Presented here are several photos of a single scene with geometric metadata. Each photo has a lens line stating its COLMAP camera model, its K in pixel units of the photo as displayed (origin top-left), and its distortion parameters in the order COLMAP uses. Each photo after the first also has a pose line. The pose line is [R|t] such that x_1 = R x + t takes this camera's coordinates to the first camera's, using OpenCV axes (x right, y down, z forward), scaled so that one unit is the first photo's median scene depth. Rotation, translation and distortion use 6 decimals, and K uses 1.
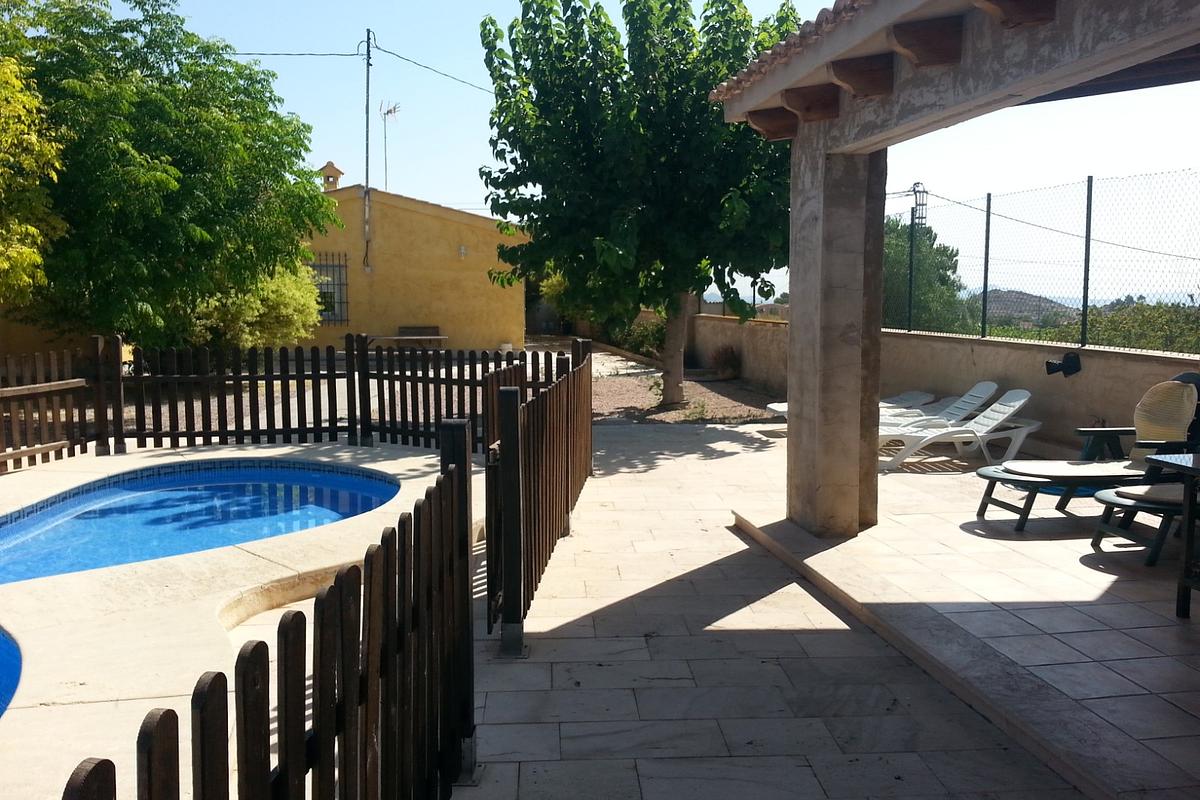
lens RADIAL K [[942.5, 0, 597.8], [0, 942.5, 400.1], [0, 0, 1]] dist [0.027109, -0.094504]
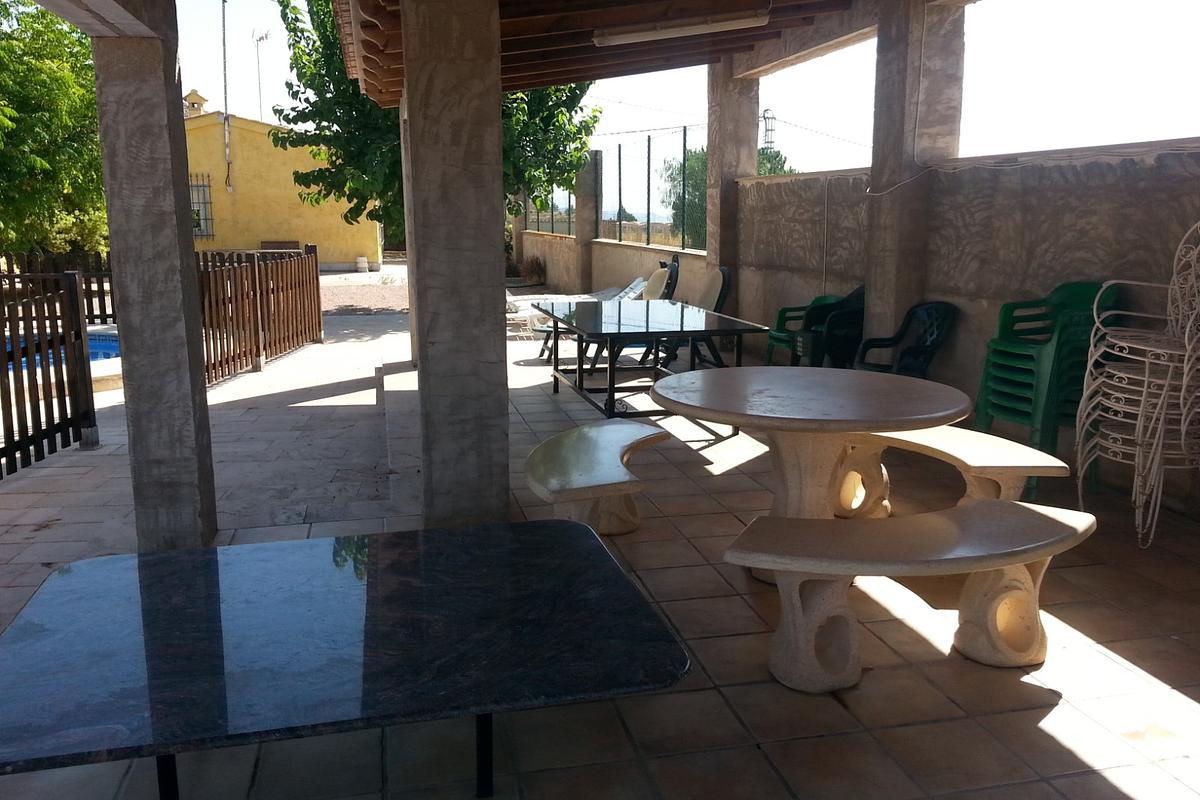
lens RADIAL K [[942.5, 0, 594.2], [0, 942.5, 401.1], [0, 0, 1]] dist [0.027109, -0.094504]
pose [[0.998043, -0.010926, 0.061564, 0.123925], [0.005699, 0.996412, 0.084448, 0.020049], [-0.062266, -0.083932, 0.994524, -0.164438]]
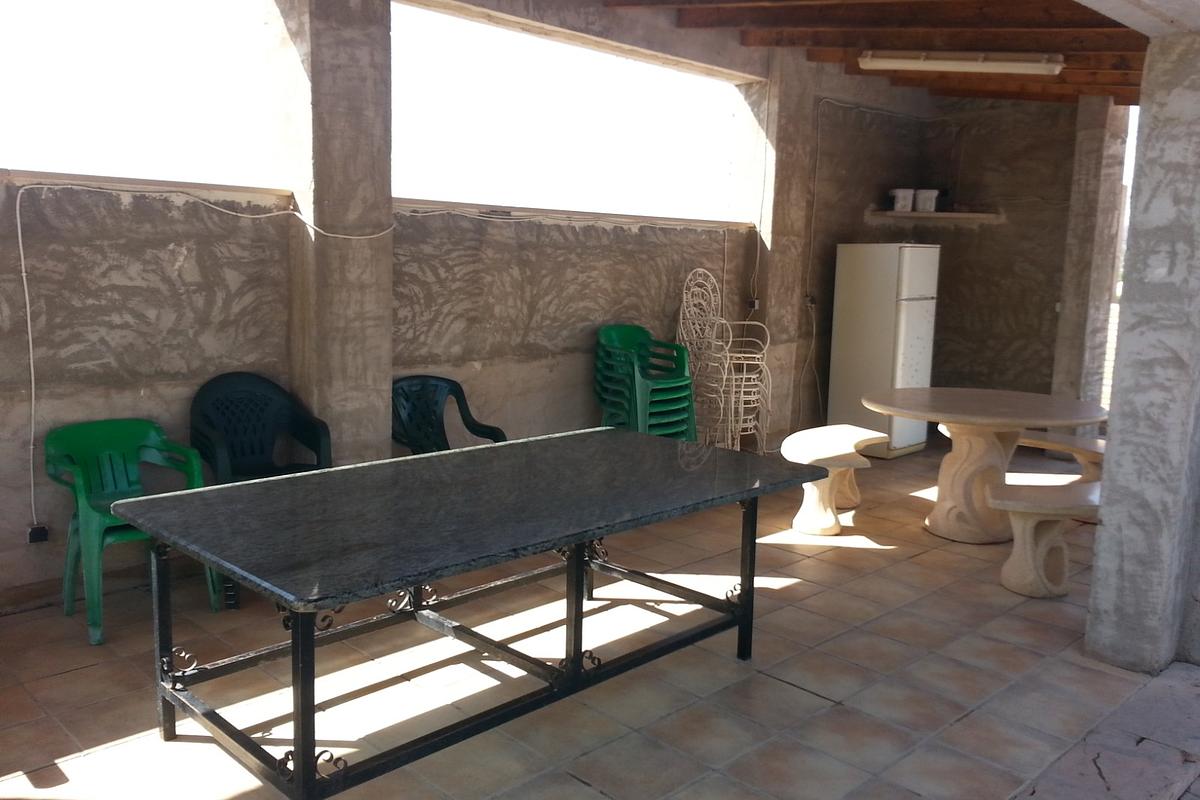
lens RADIAL K [[942.5, 0, 592.1], [0, 942.5, 403.7], [0, 0, 1]] dist [0.027109, -0.094504]
pose [[-0.564844, -0.127886, 0.815228, -0.339567], [0.074138, 0.976058, 0.204484, -0.200132], [-0.821860, 0.175941, -0.541840, 1.765810]]
